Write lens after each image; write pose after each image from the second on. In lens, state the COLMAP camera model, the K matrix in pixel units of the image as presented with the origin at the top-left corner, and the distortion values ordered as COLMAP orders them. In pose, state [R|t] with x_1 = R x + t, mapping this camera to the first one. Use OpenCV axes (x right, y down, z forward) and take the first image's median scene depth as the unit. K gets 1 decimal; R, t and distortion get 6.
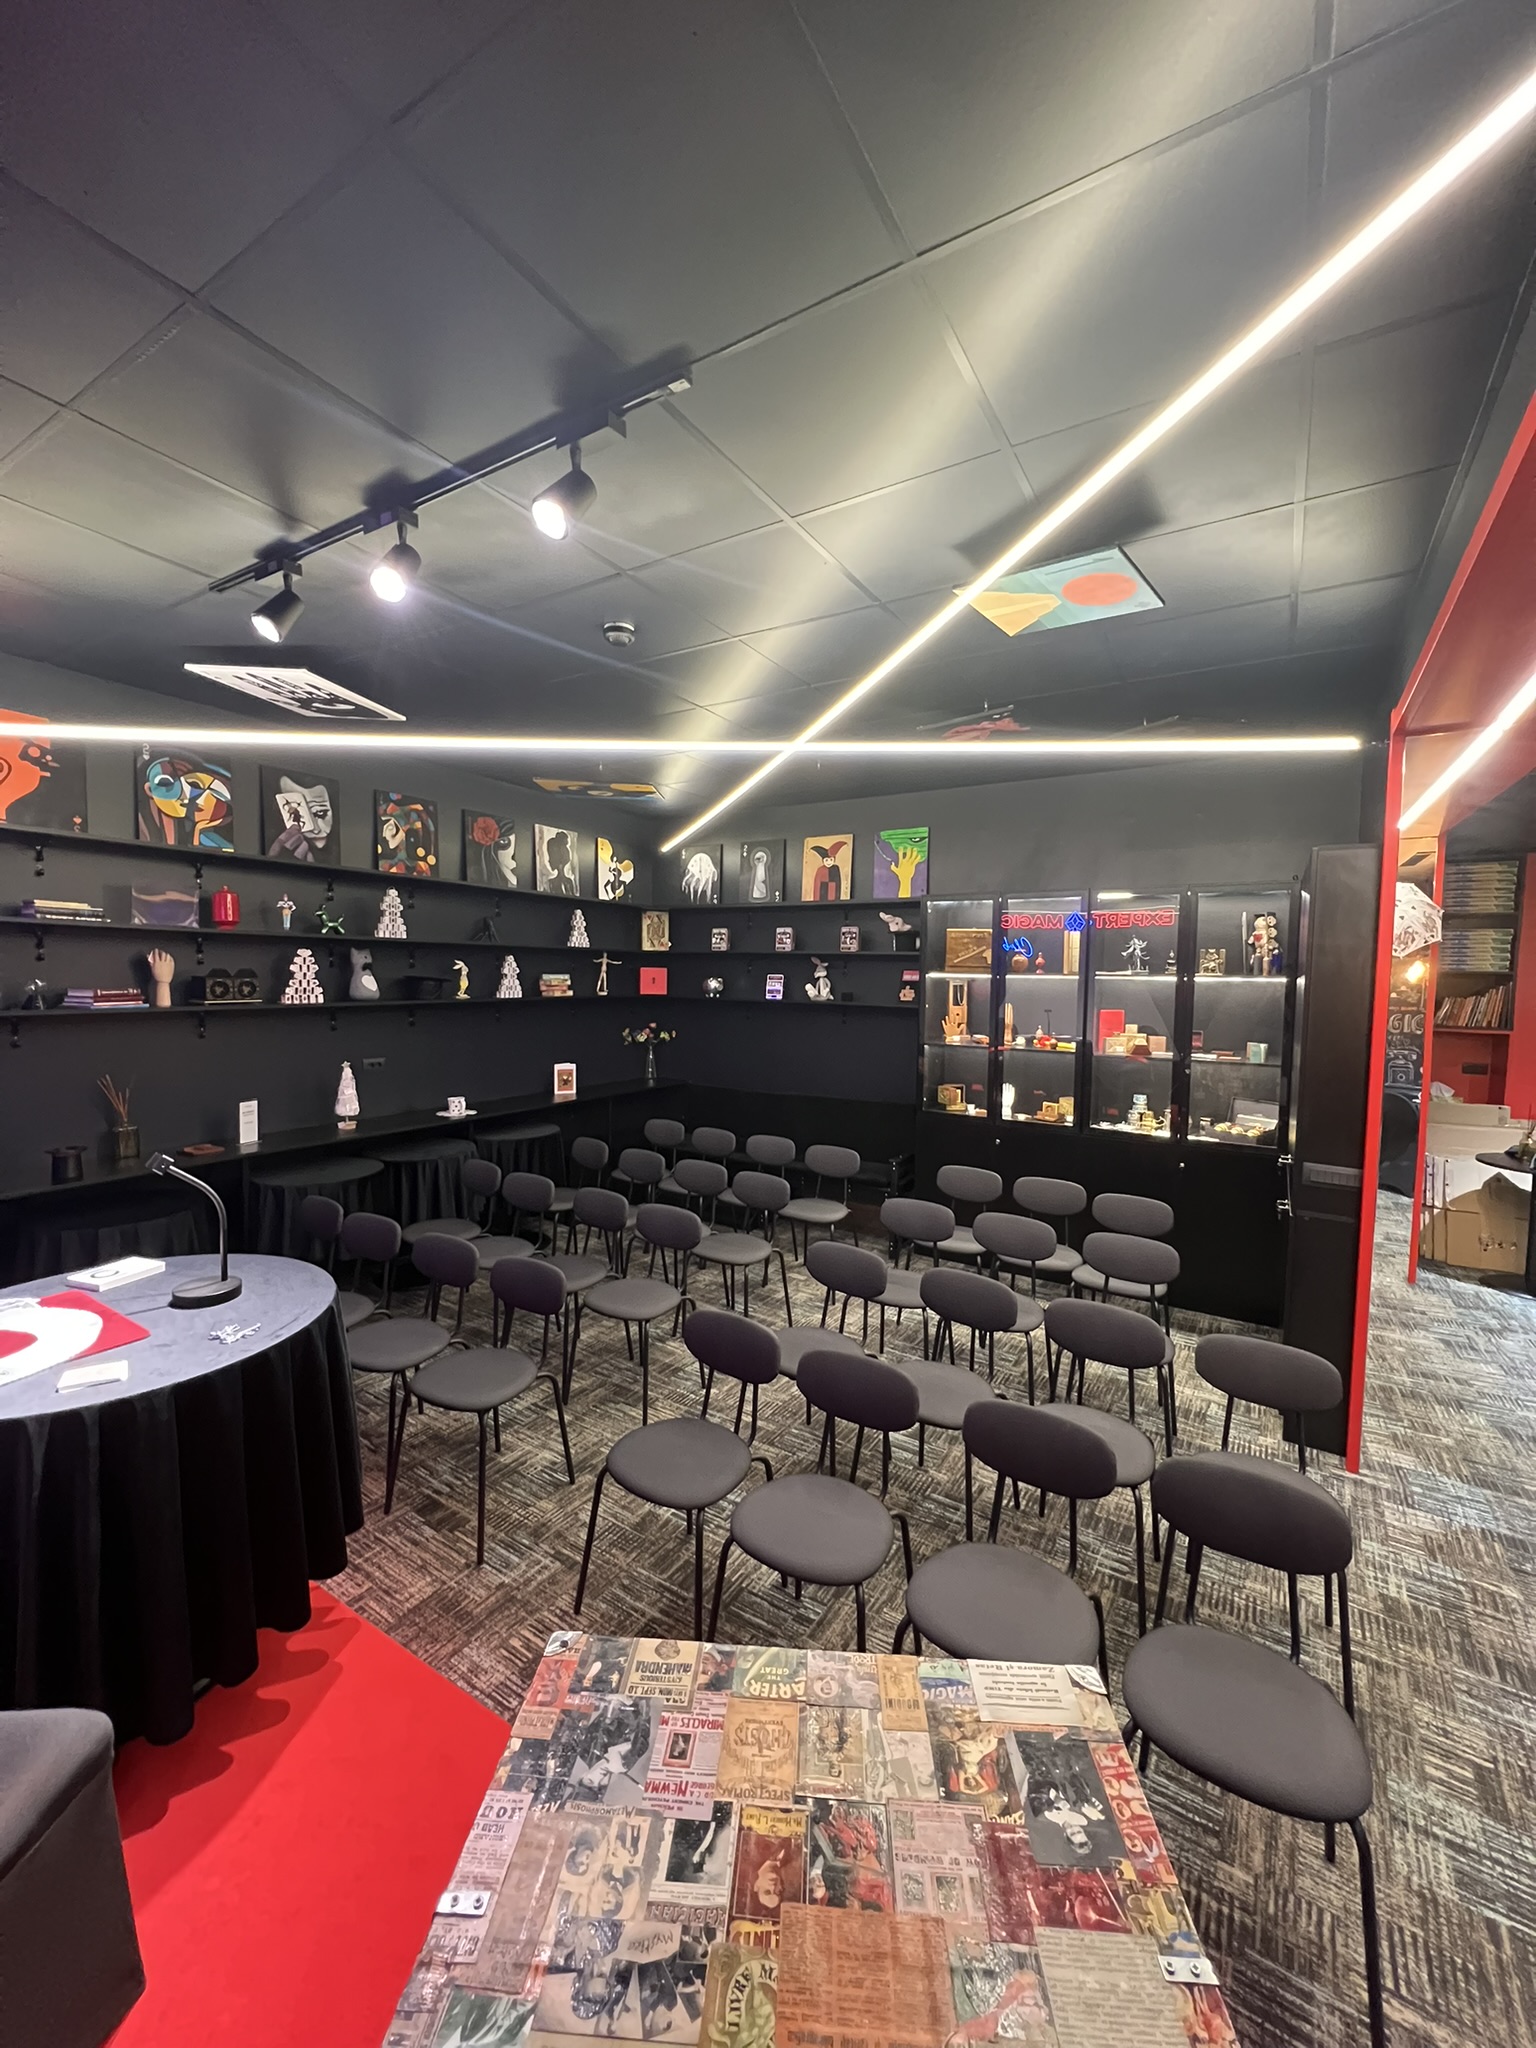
lens RADIAL K [[817.5, 0, 776.8], [0, 817.5, 1018.7], [0, 0, 1]] dist [0.001352, 0.000261]
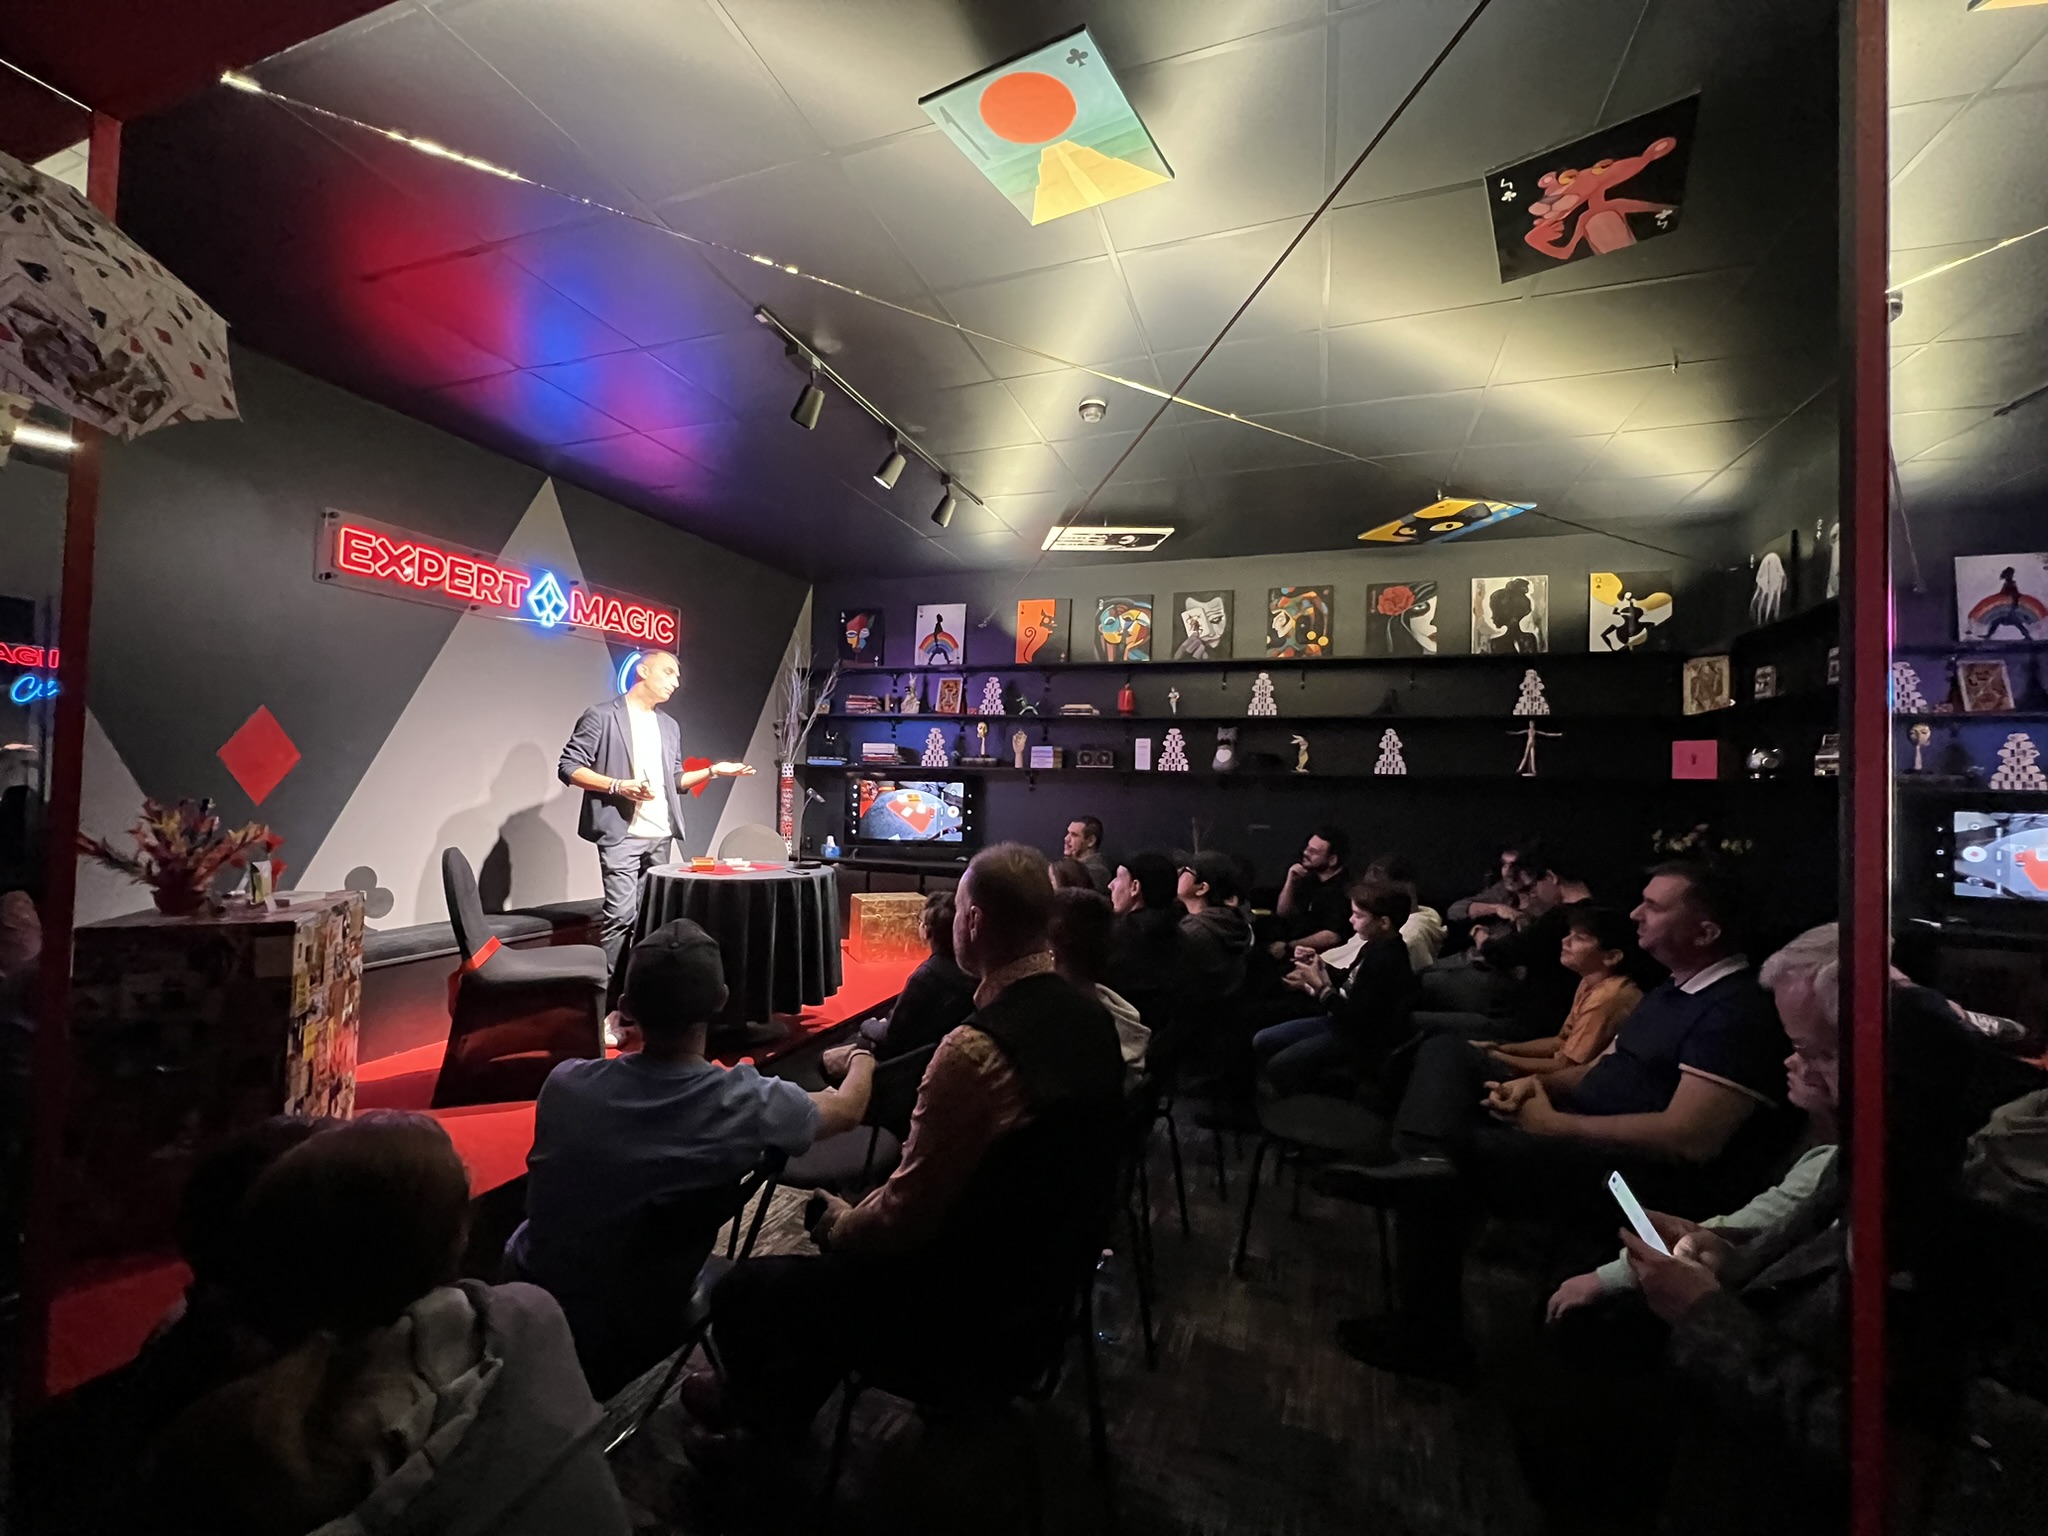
lens RADIAL K [[821.3, 0, 1019.2], [0, 821.3, 763.6], [0, 0, 1]] dist [-0.000749, -0.000061]
pose [[0.193012, -0.036369, -0.980522, 0.533480], [-0.082351, 0.995186, -0.053124, 0.050517], [0.977734, 0.091001, 0.189088, 0.440289]]
